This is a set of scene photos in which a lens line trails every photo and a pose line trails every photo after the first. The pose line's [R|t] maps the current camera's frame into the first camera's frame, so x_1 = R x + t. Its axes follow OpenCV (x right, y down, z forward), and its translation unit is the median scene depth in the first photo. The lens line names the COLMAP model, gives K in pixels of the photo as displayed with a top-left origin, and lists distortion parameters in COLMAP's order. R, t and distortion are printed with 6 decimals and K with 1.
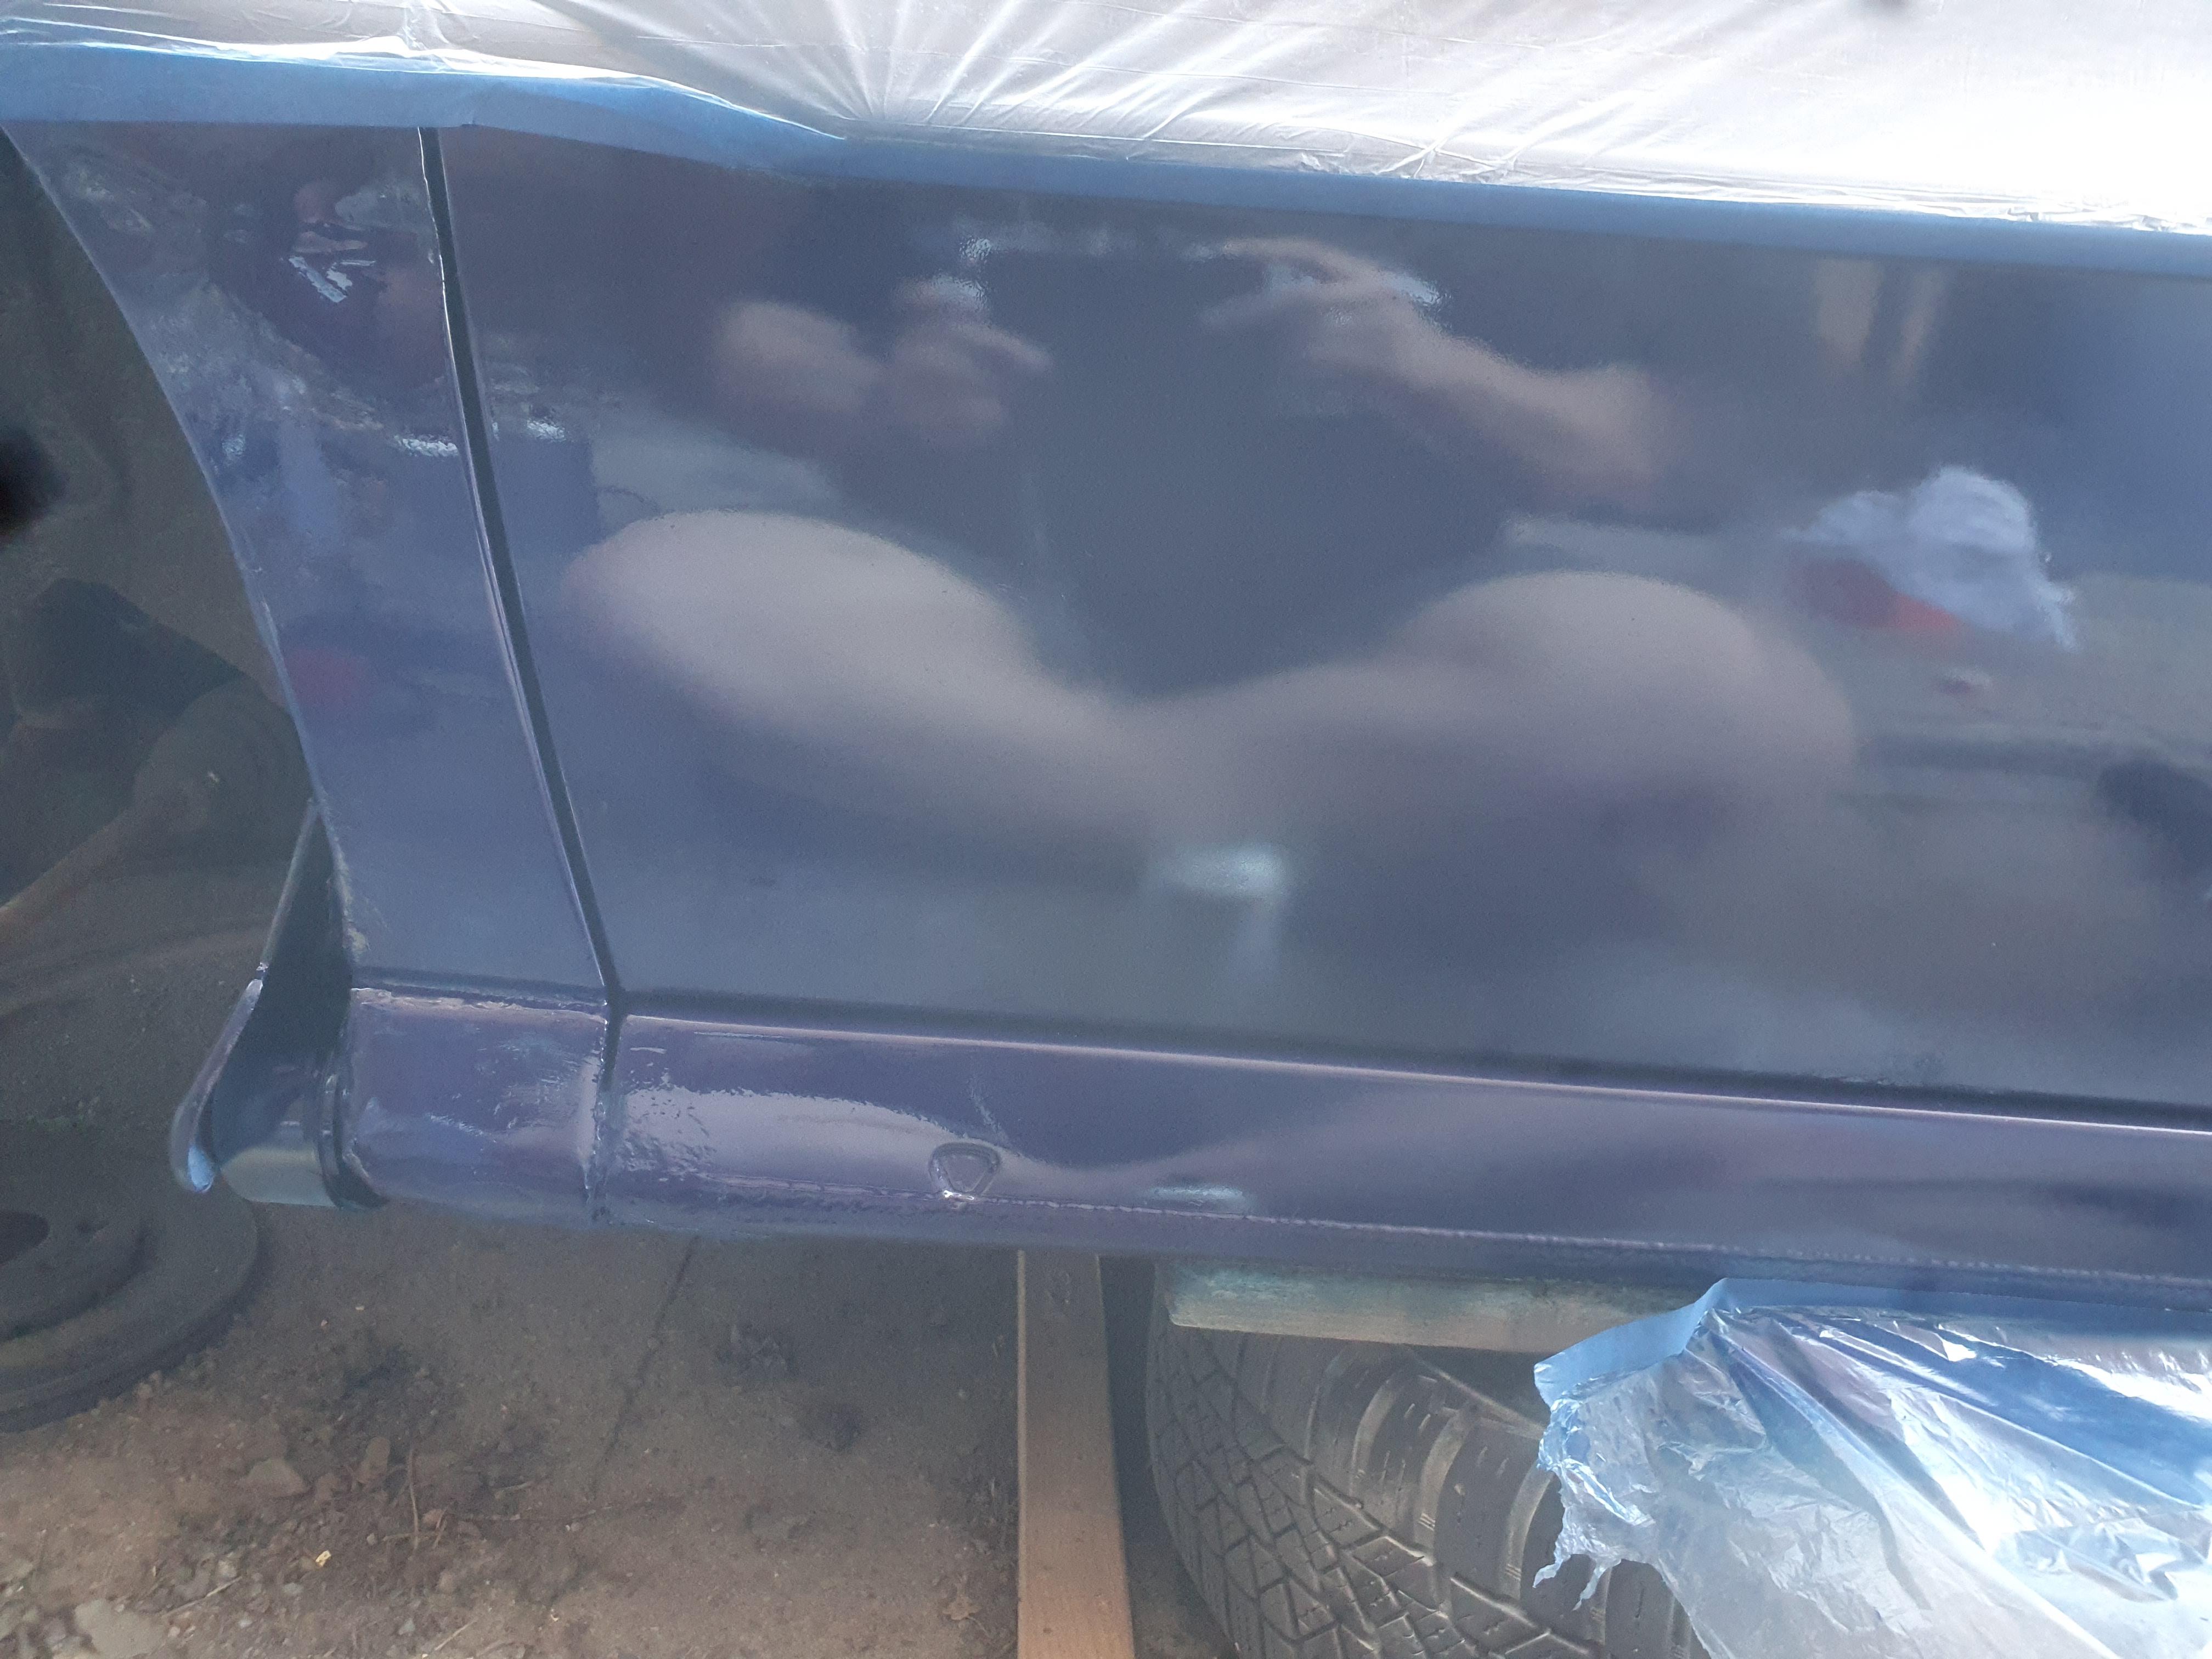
lens RADIAL K [[1787.5, 0, 1097.1], [0, 1787.5, 834.1], [0, 0, 1]] dist [0.037227, 0.014259]
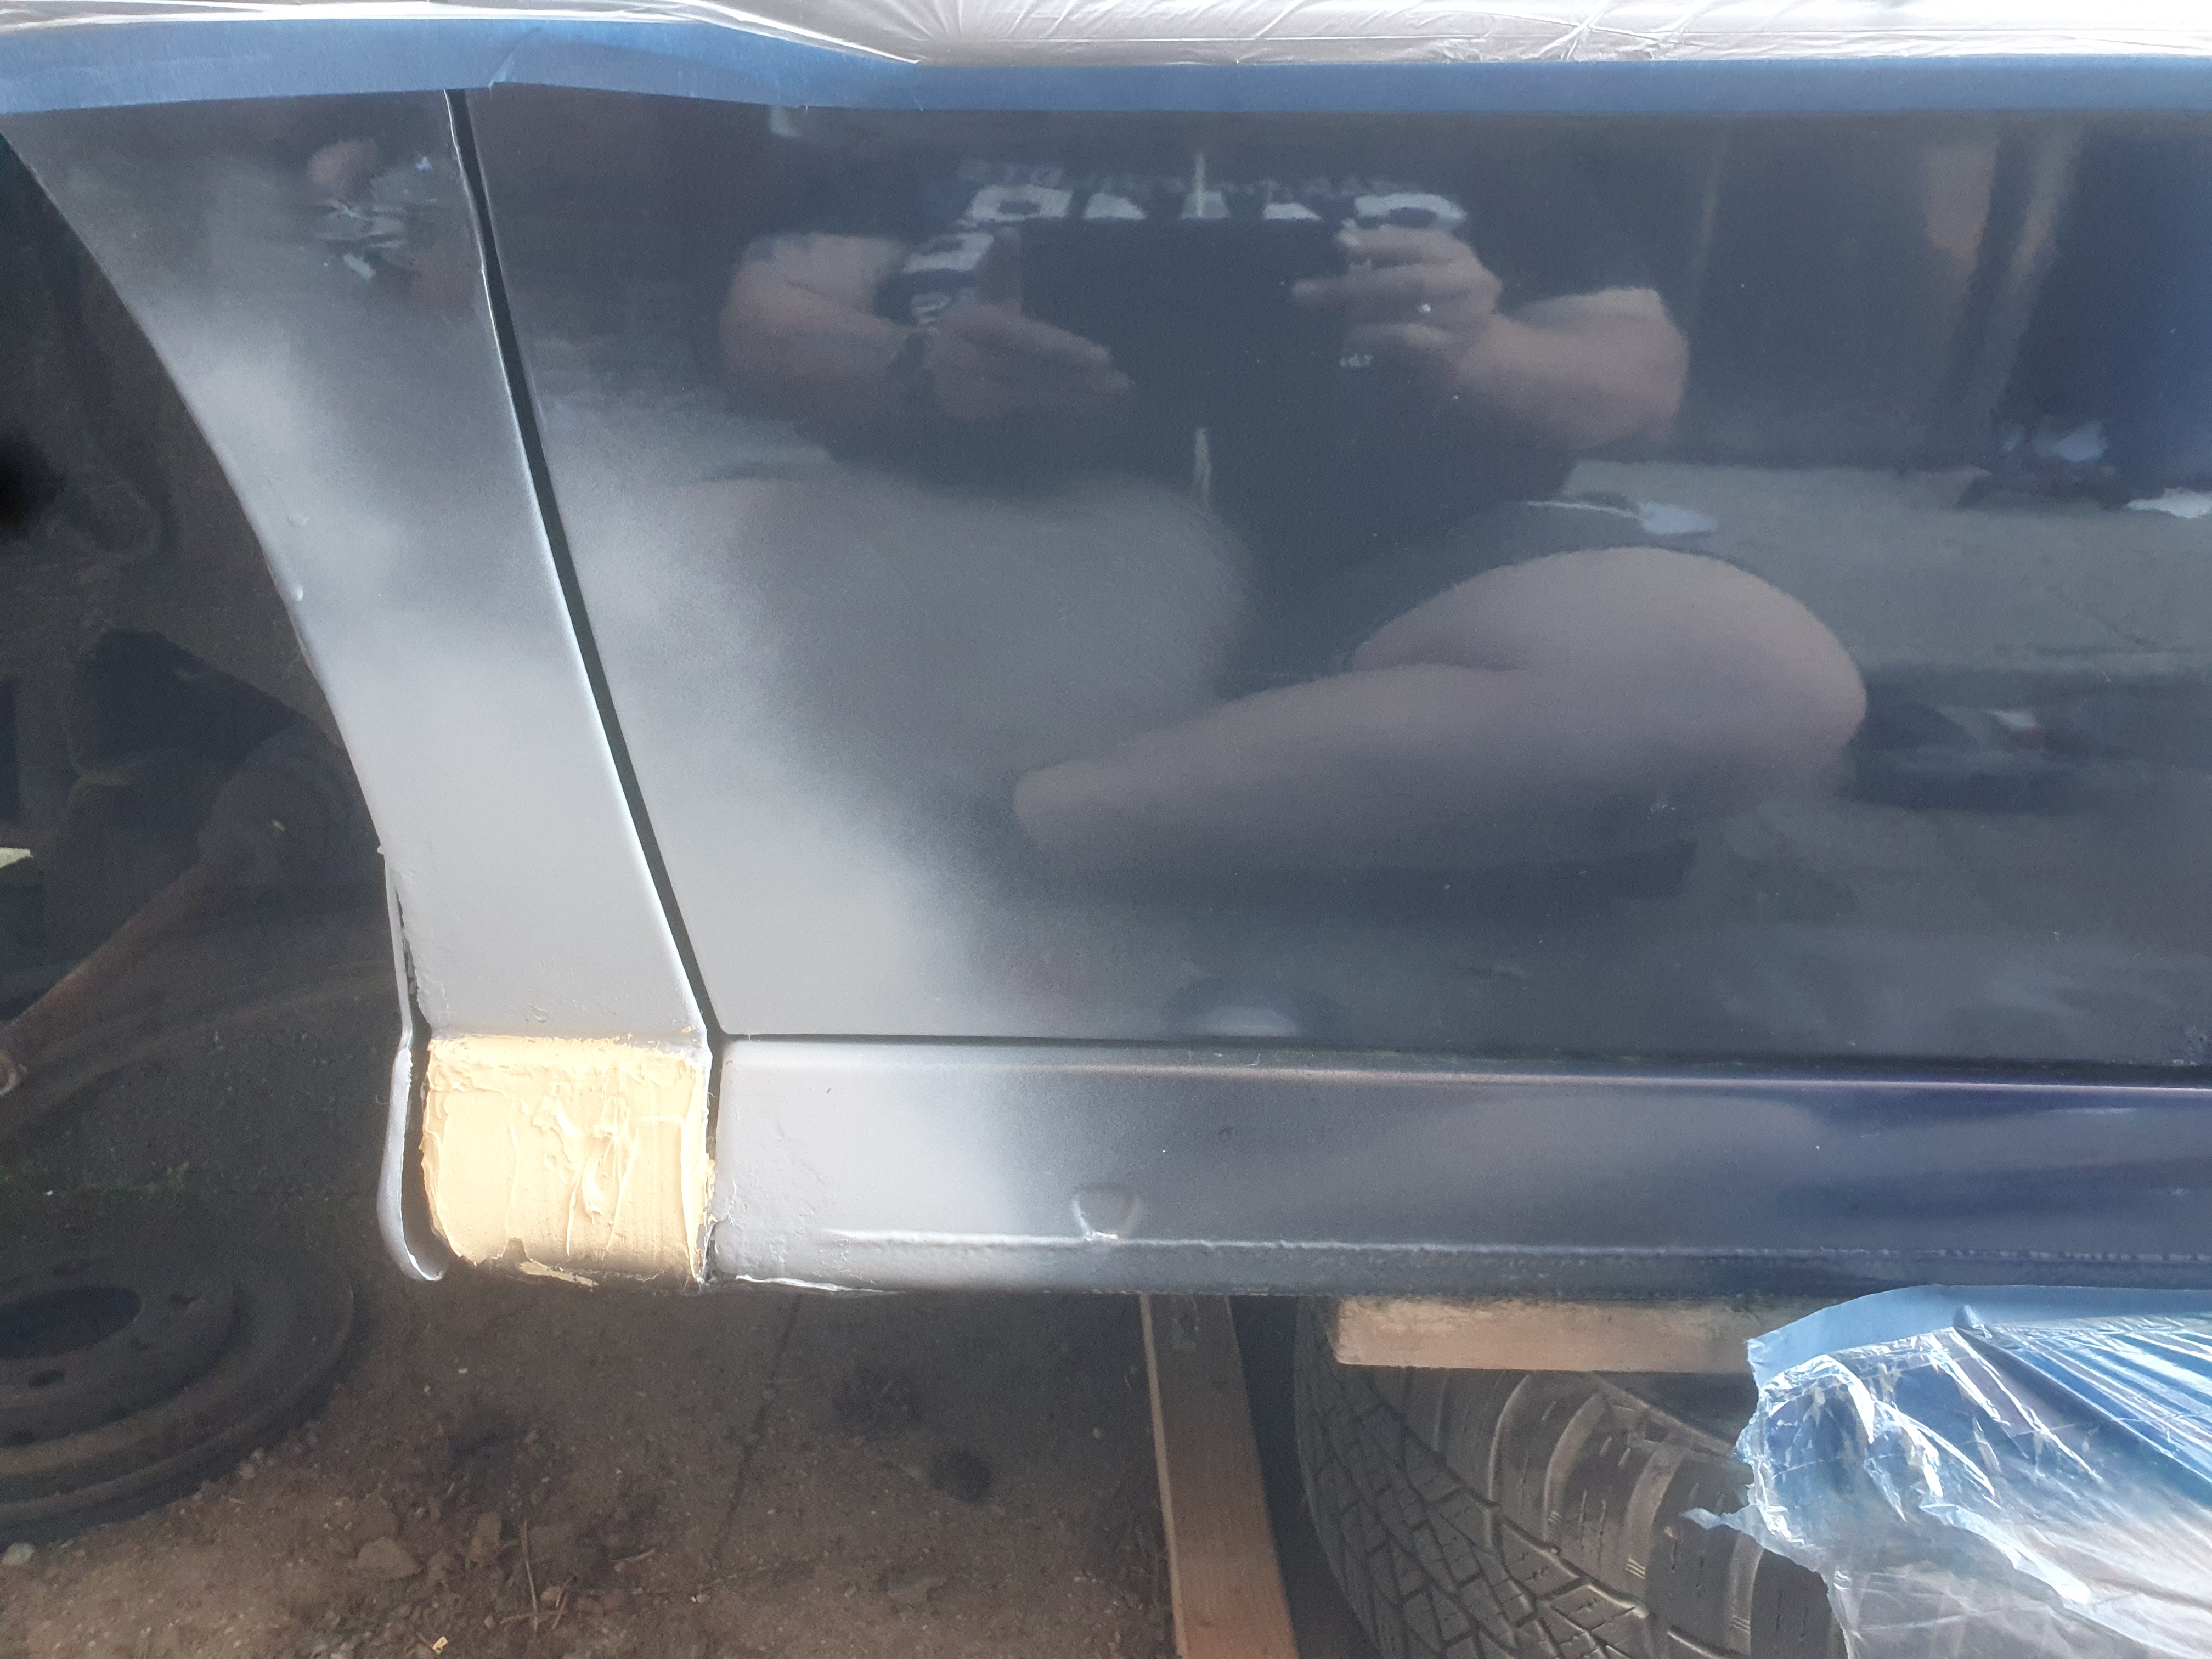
lens RADIAL K [[1787.5, 0, 1102.7], [0, 1787.5, 837.6], [0, 0, 1]] dist [0.037227, 0.014259]
pose [[0.997663, -0.058794, -0.034804, -0.024251], [0.058877, 0.998264, 0.001365, -0.001234], [0.034663, -0.003411, 0.999393, 0.068466]]
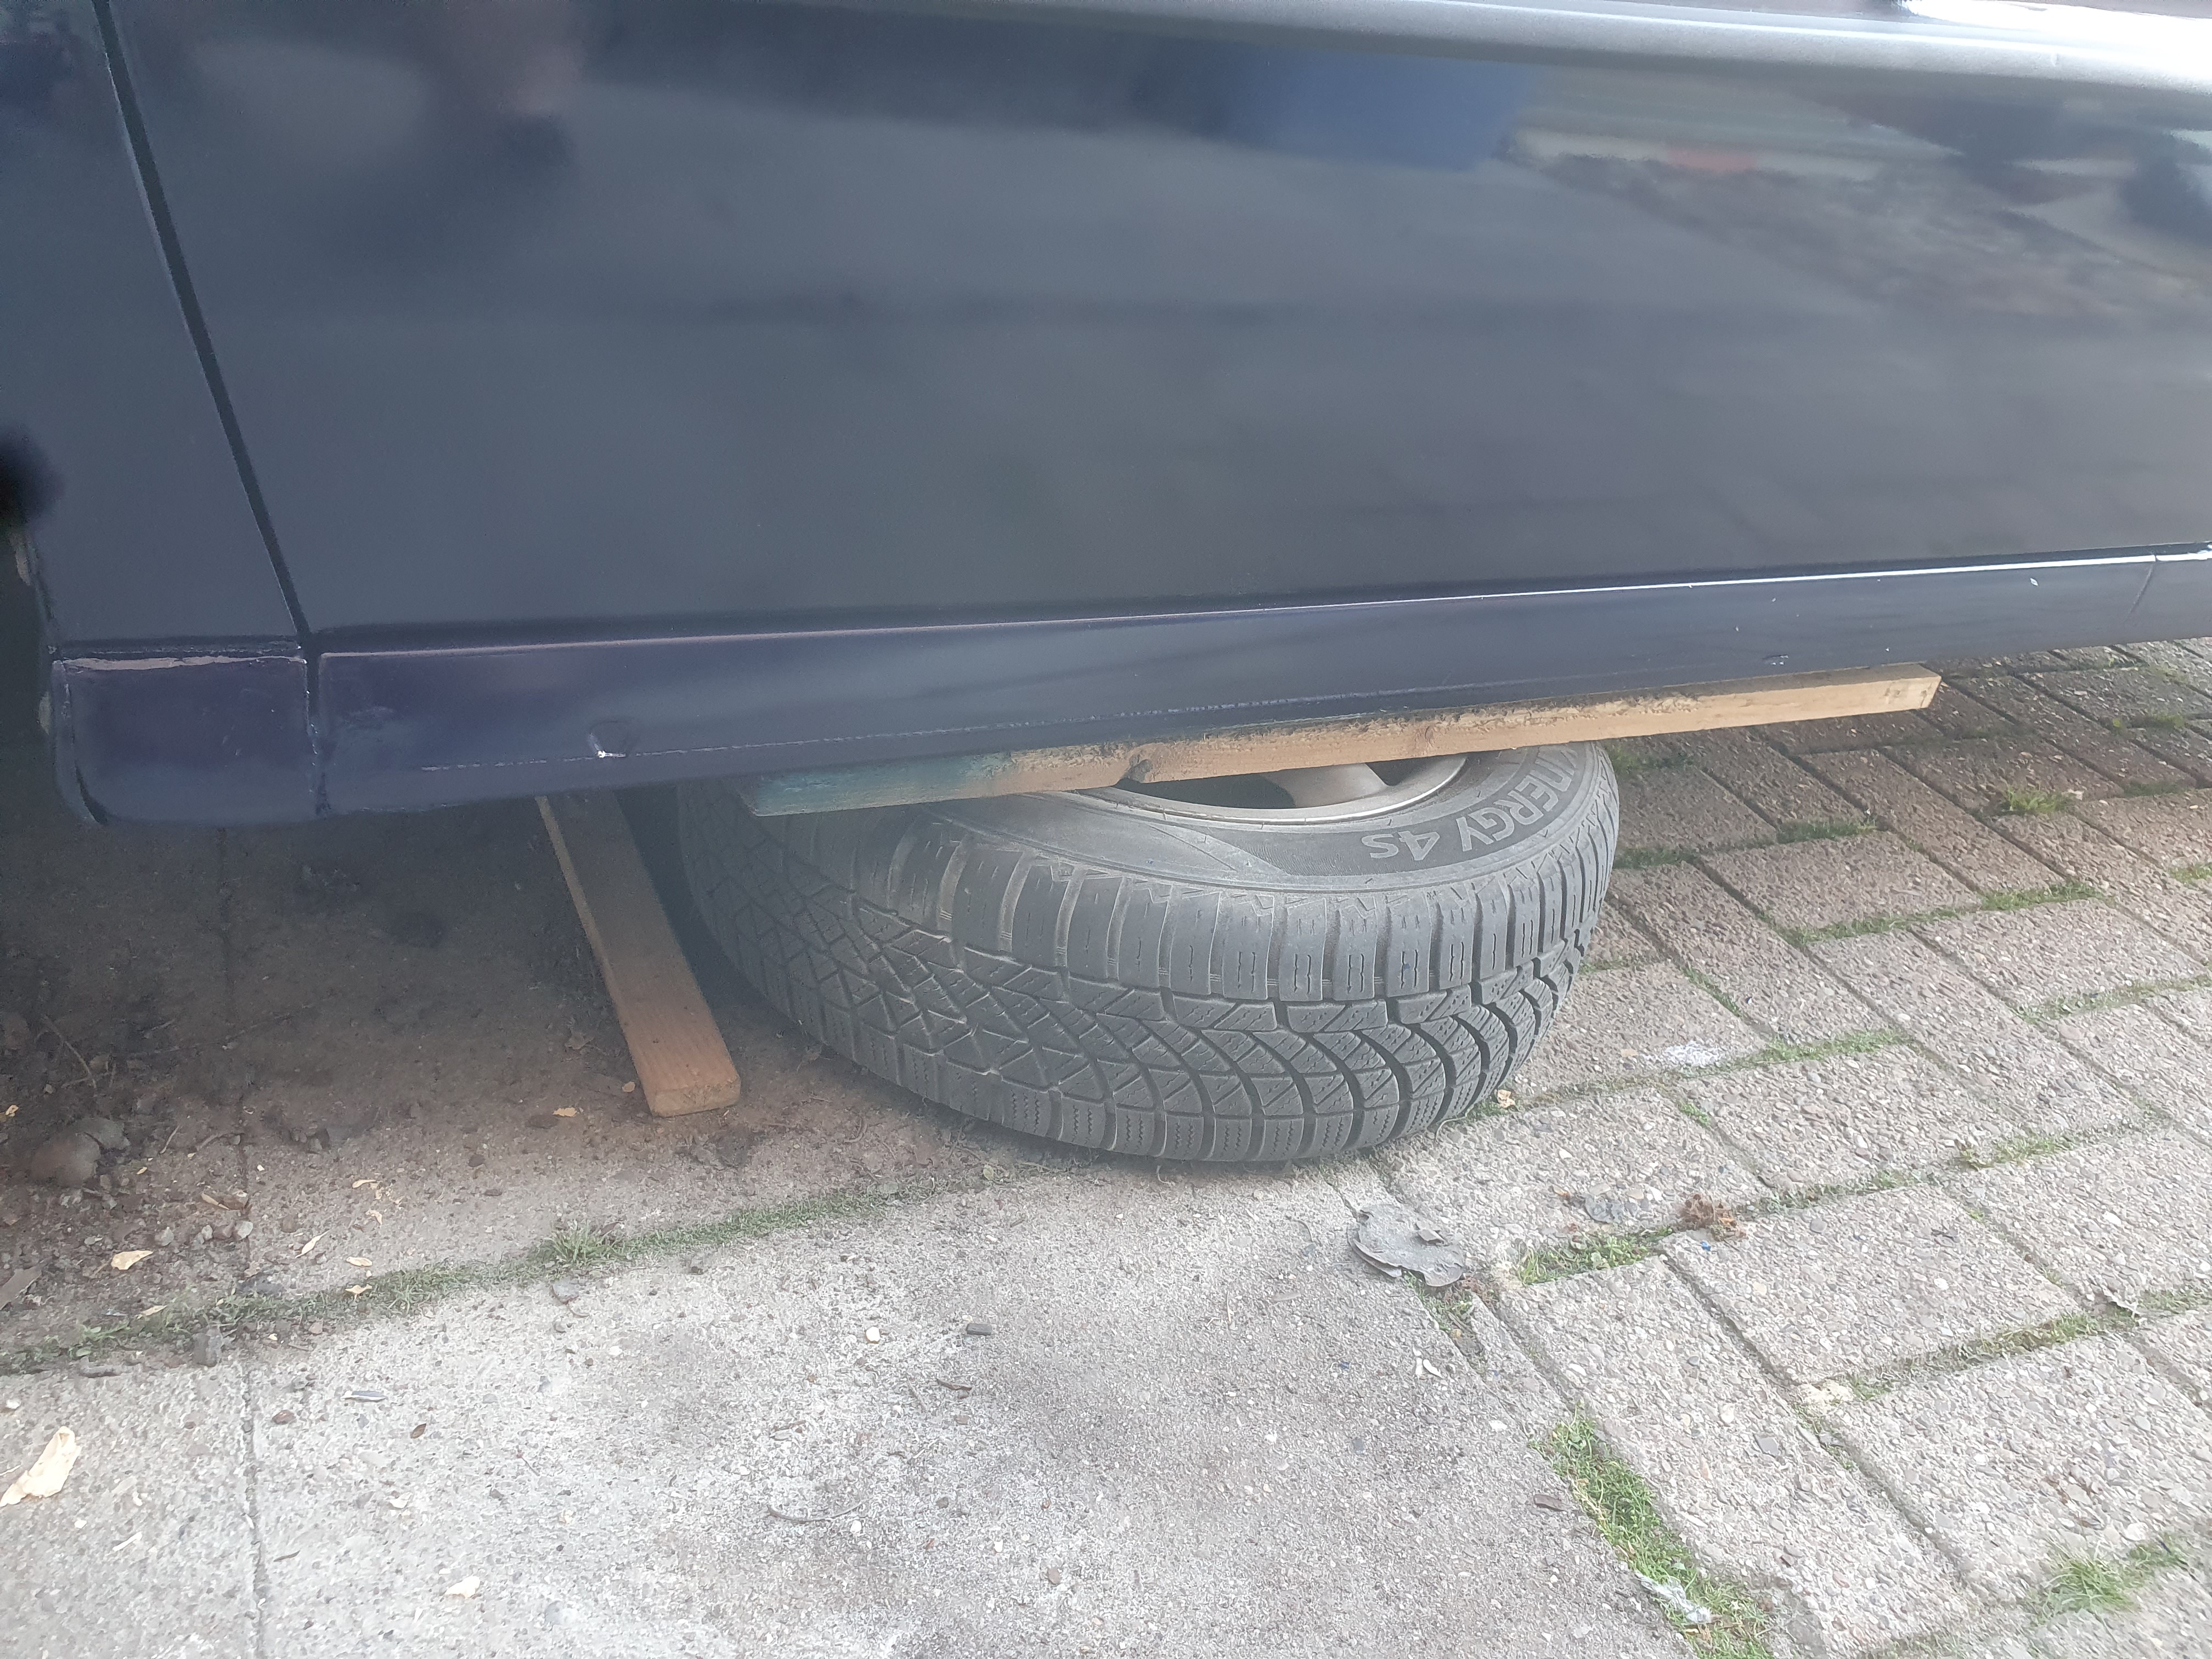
lens RADIAL K [[1787.5, 0, 1114.2], [0, 1787.5, 821.9], [0, 0, 1]] dist [0.037227, 0.014259]
pose [[0.914504, -0.159866, 0.371651, -0.176026], [0.035135, 0.946530, 0.320696, -0.122491], [-0.403047, -0.280220, 0.871223, -0.243958]]
